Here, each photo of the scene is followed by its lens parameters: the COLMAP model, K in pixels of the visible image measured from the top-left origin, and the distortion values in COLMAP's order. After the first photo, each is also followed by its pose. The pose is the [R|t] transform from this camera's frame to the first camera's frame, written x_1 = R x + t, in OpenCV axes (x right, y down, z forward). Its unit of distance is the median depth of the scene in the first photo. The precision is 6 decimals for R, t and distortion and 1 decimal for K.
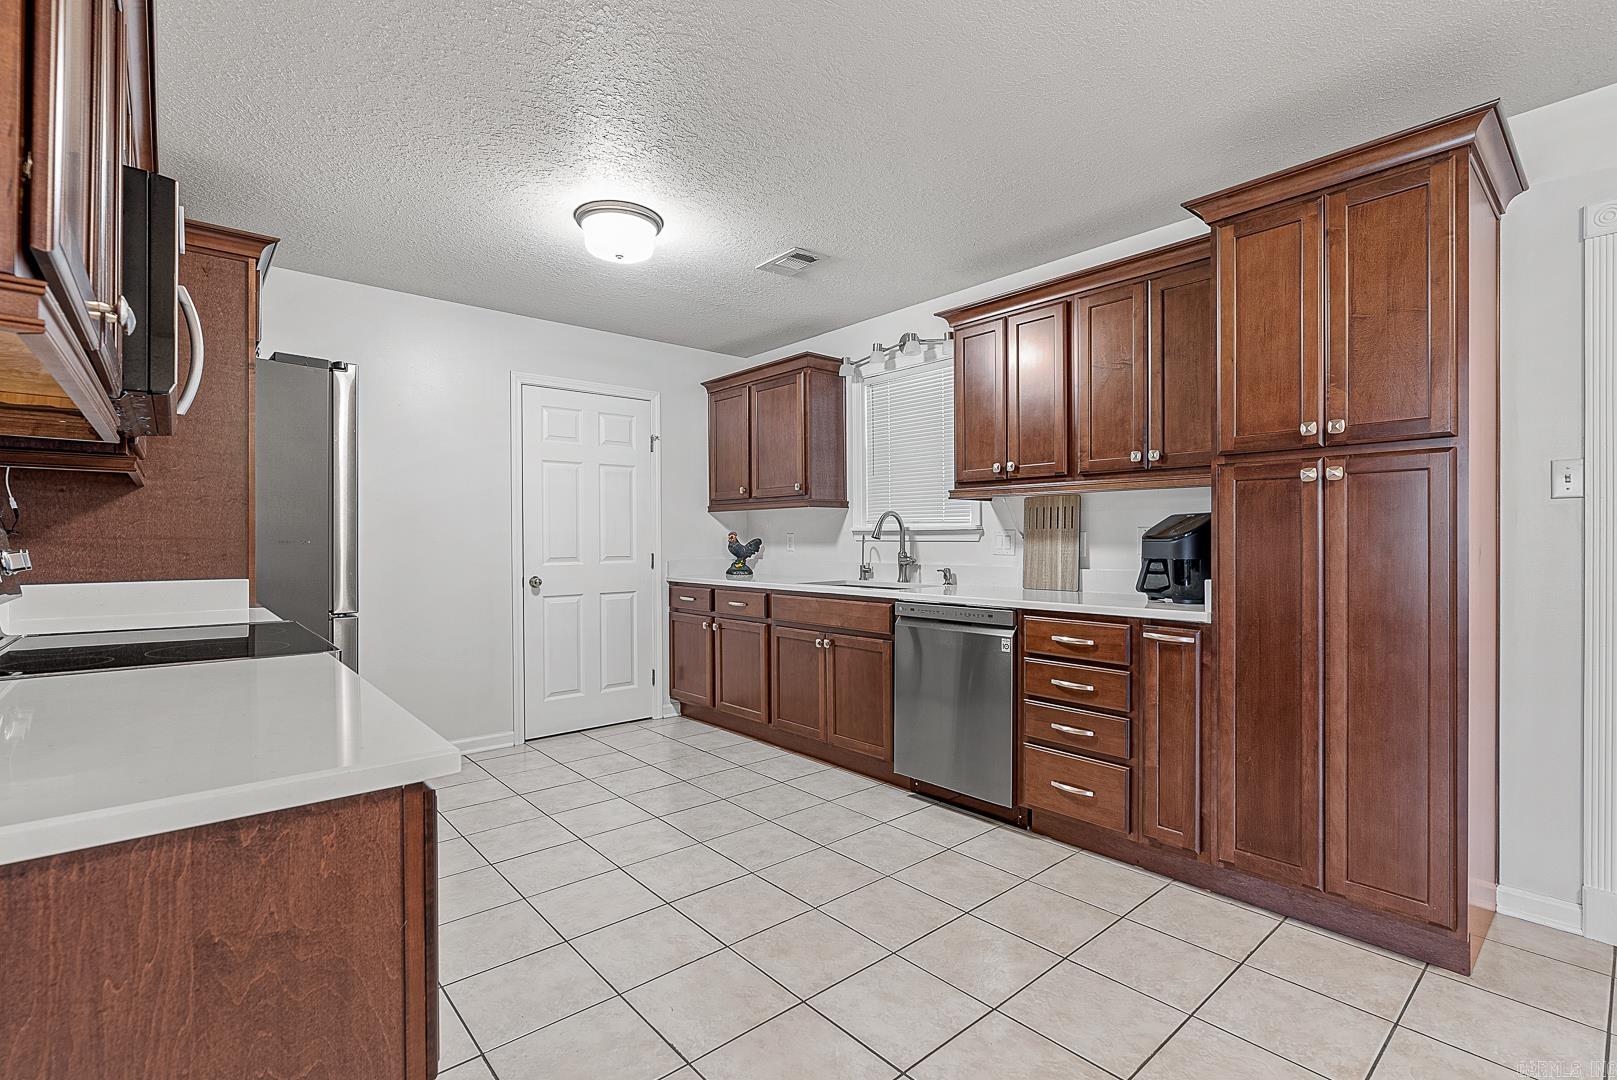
lens RADIAL K [[744.7, 0, 807.6], [0, 744.7, 542.4], [0, 0, 1]] dist [-0.006017, 0.002271]
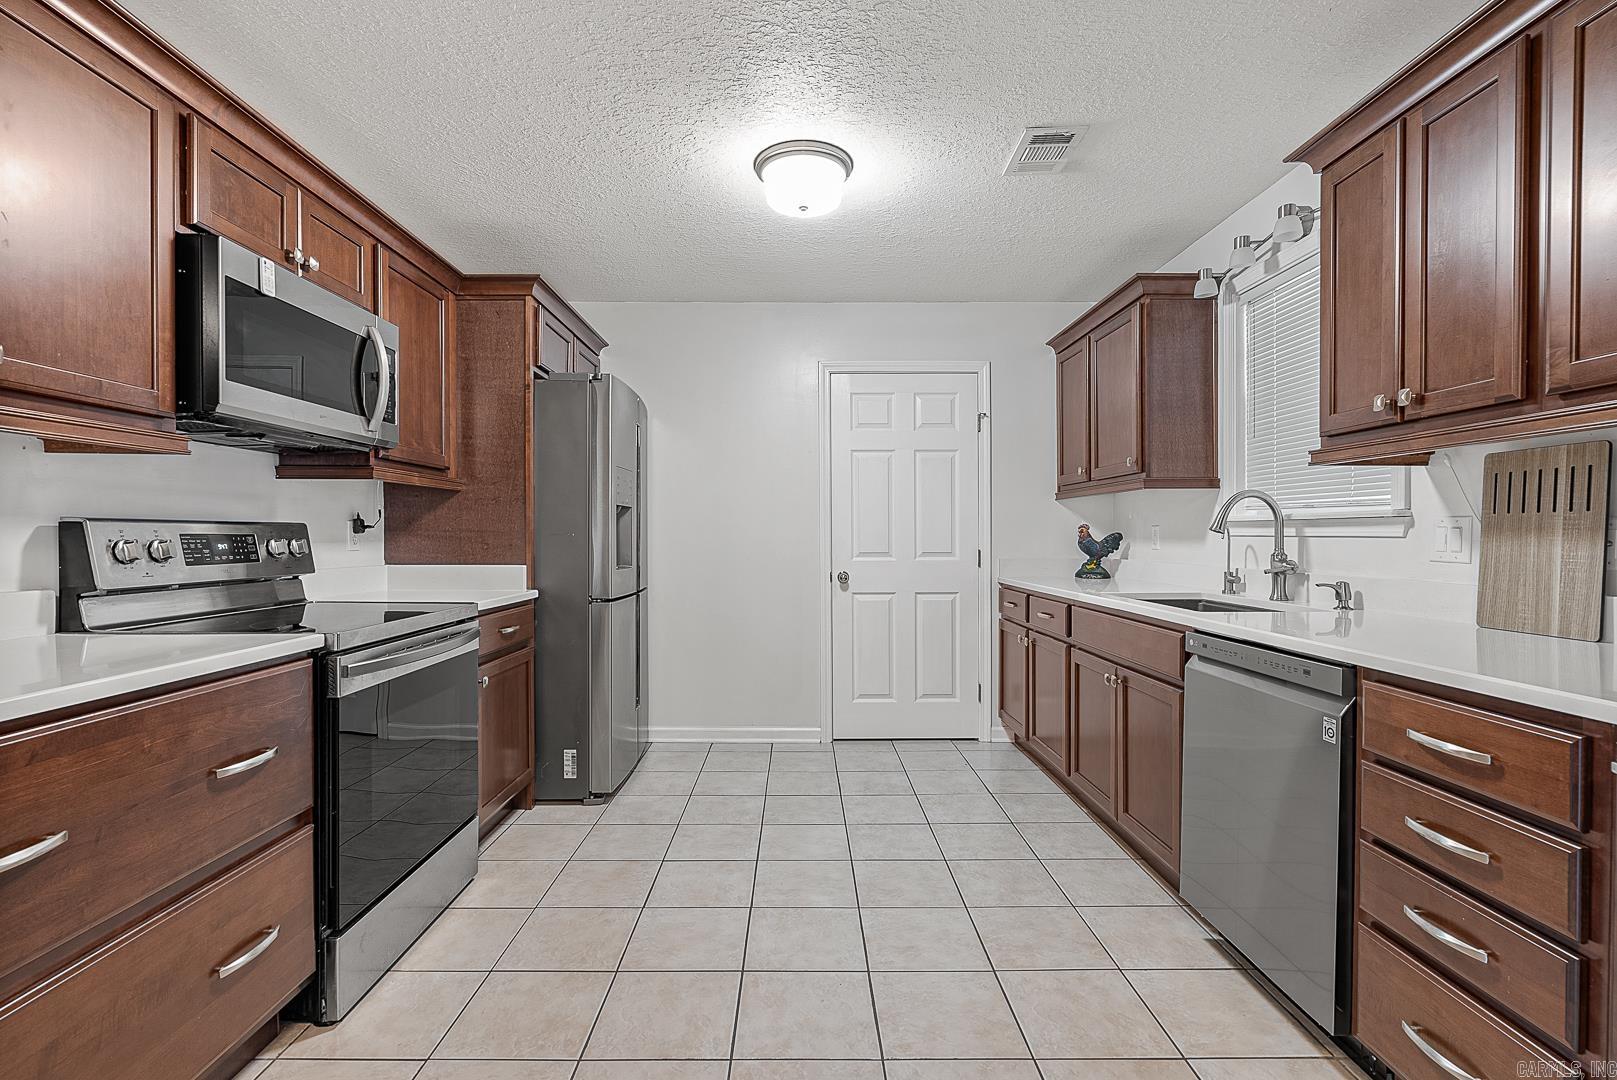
lens RADIAL K [[744.7, 0, 801.1], [0, 744.7, 545.1], [0, 0, 1]] dist [-0.006017, 0.002271]
pose [[0.754254, 0.011608, -0.656480, 0.288653], [-0.004820, 0.999915, 0.012142, -0.000004], [0.656565, -0.005993, 0.754246, 0.303404]]
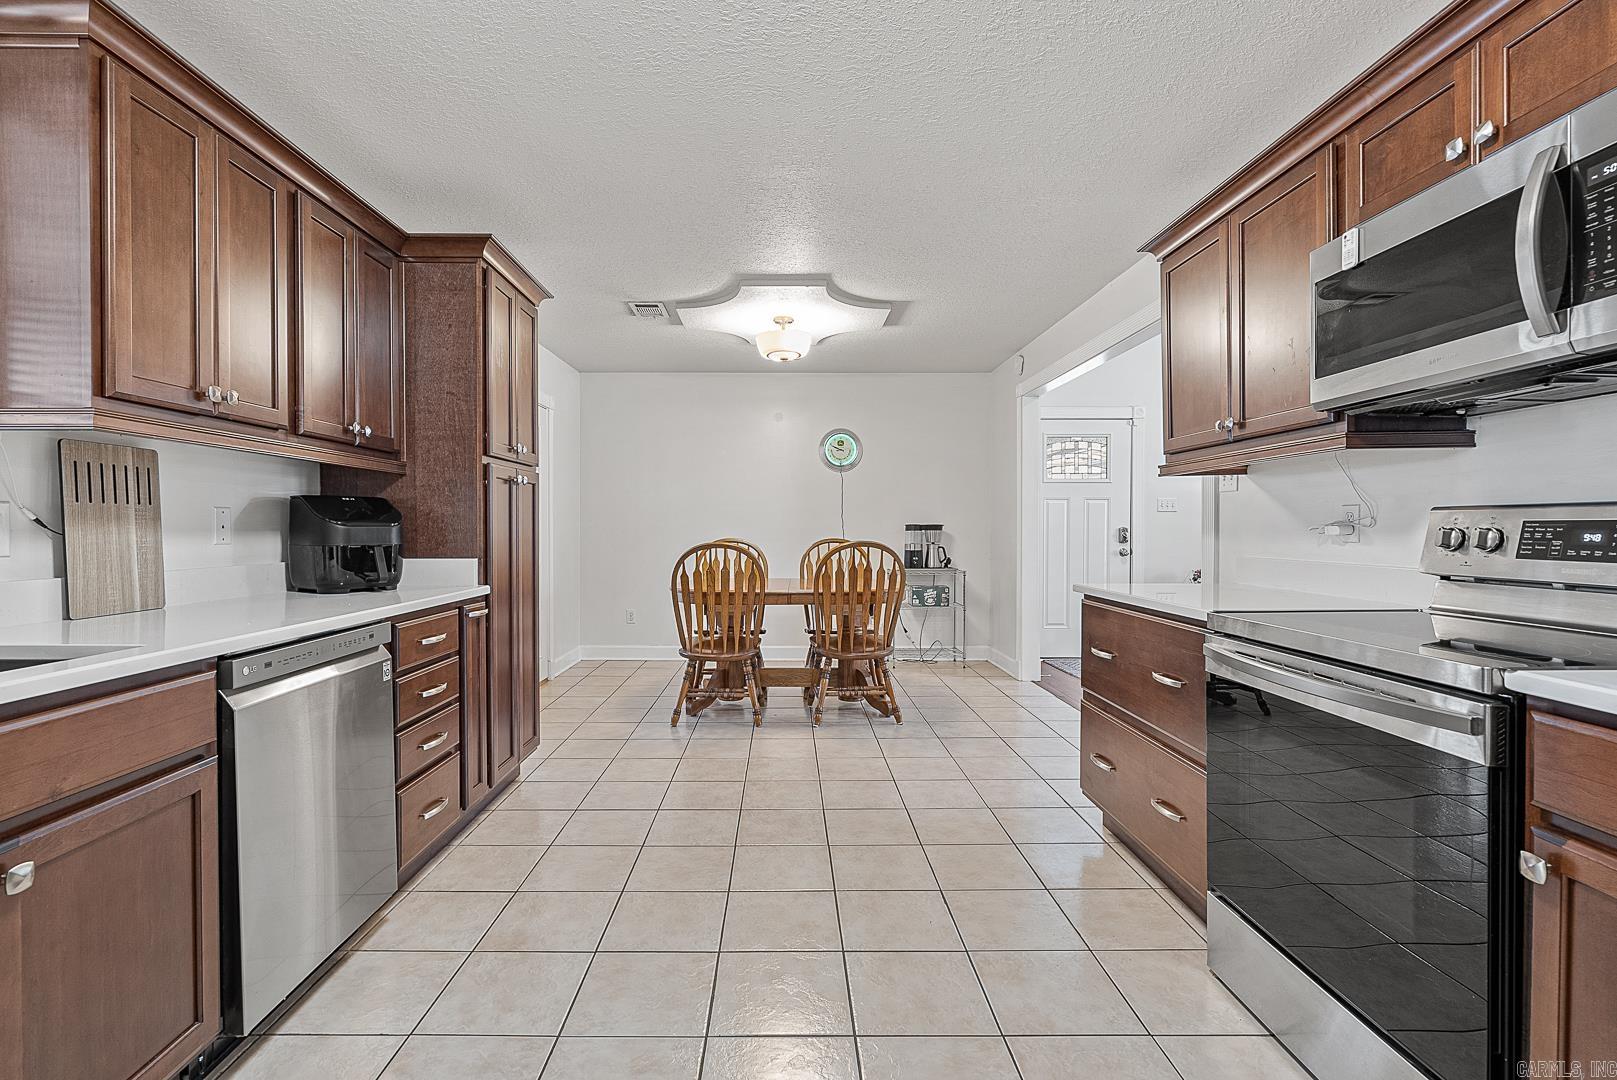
lens RADIAL K [[744.7, 0, 799.1], [0, 744.7, 531.8], [0, 0, 1]] dist [-0.006017, 0.002271]
pose [[-0.768136, -0.001892, 0.640284, -0.432180], [0.006120, 0.999928, 0.010297, 0.000091], [-0.640257, 0.011828, -0.768069, 1.133063]]
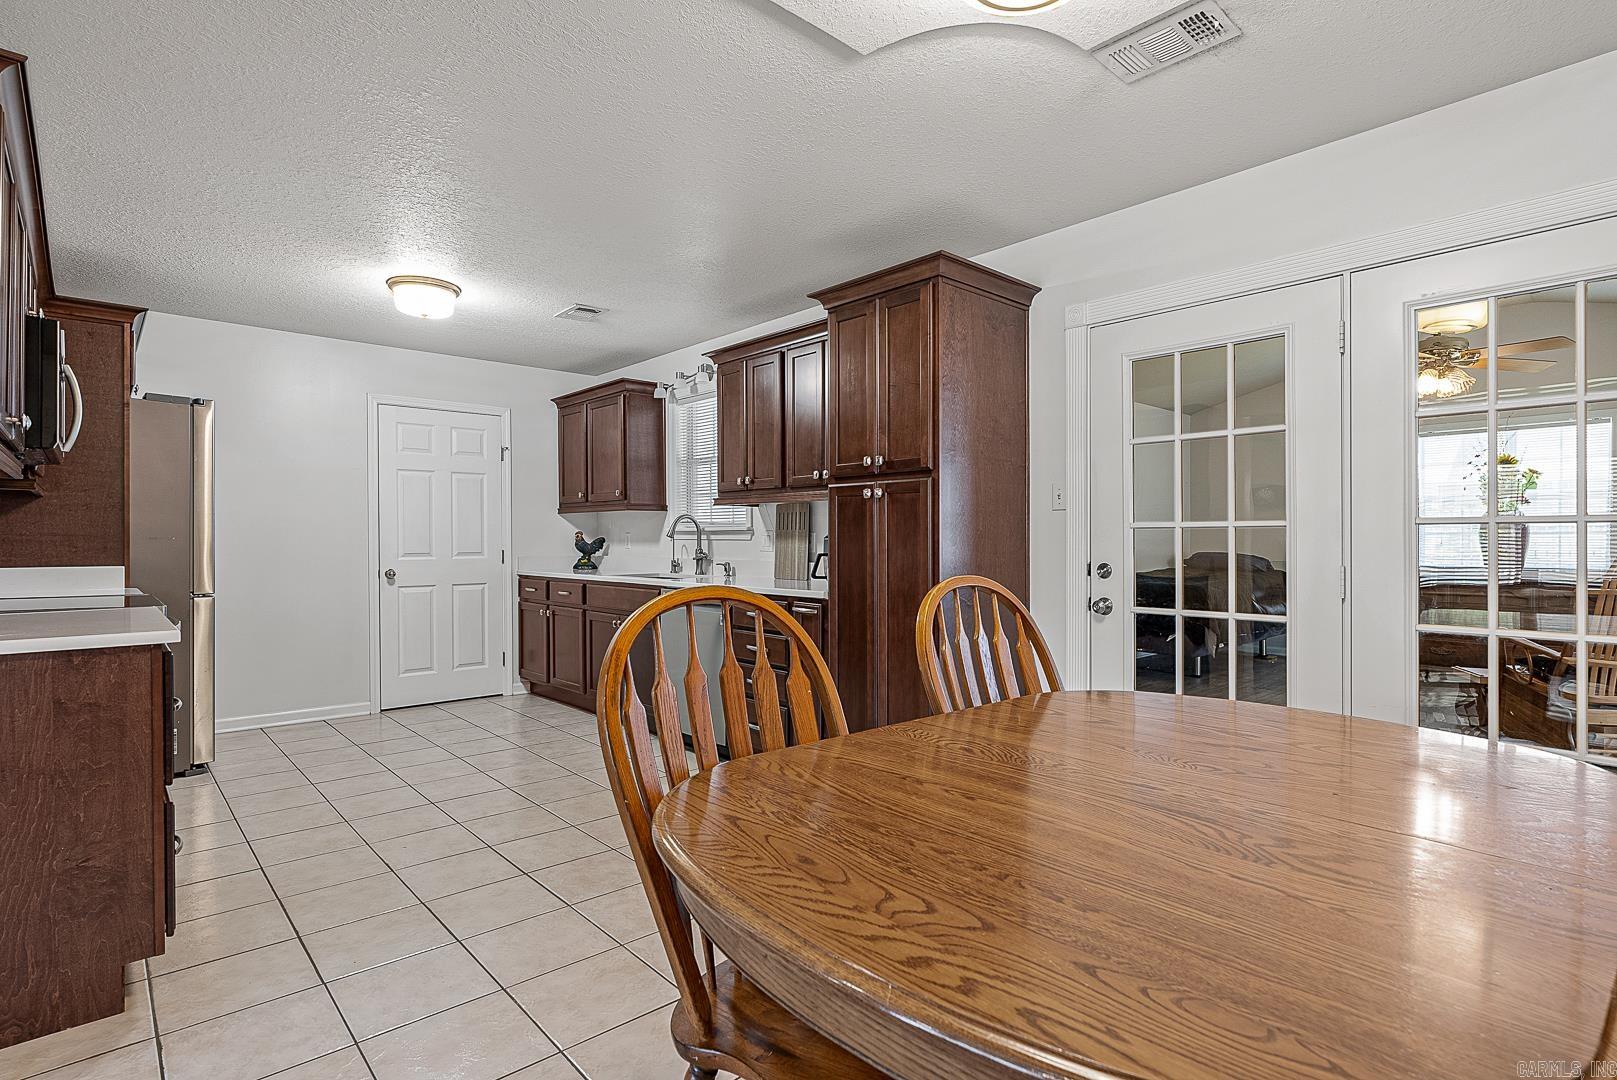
lens RADIAL K [[823.2, 0, 810.1], [0, 823.2, 545.1], [0, 0, 1]] dist [0.003199, 0.000706]
pose [[0.999937, 0.003072, 0.010841, 0.352751], [-0.003107, 0.999990, 0.003184, 0.002609], [-0.010831, -0.003217, 0.999936, -0.376513]]
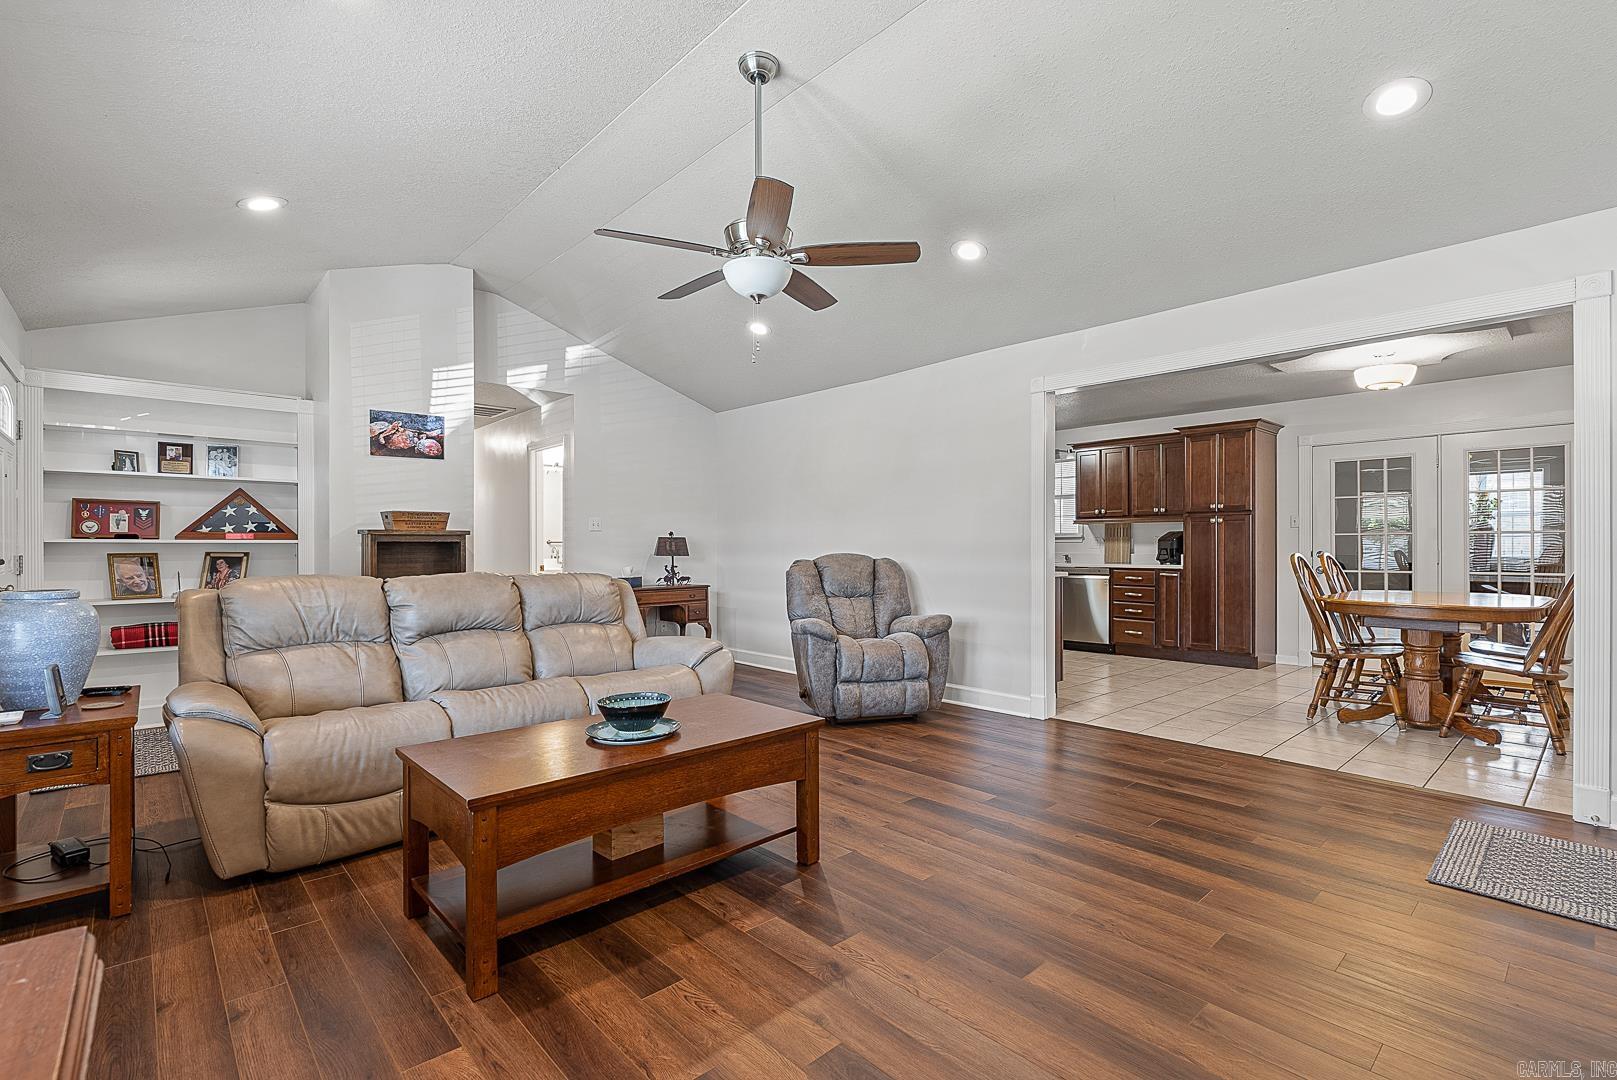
lens RADIAL K [[744.7, 0, 809.3], [0, 744.7, 542.3], [0, 0, 1]] dist [-0.006017, 0.002271]
pose [[0.999755, 0.001838, 0.022060, -0.727695], [-0.001667, 0.999968, -0.007769, 0.019450], [-0.022073, 0.007730, 0.999726, -1.386932]]
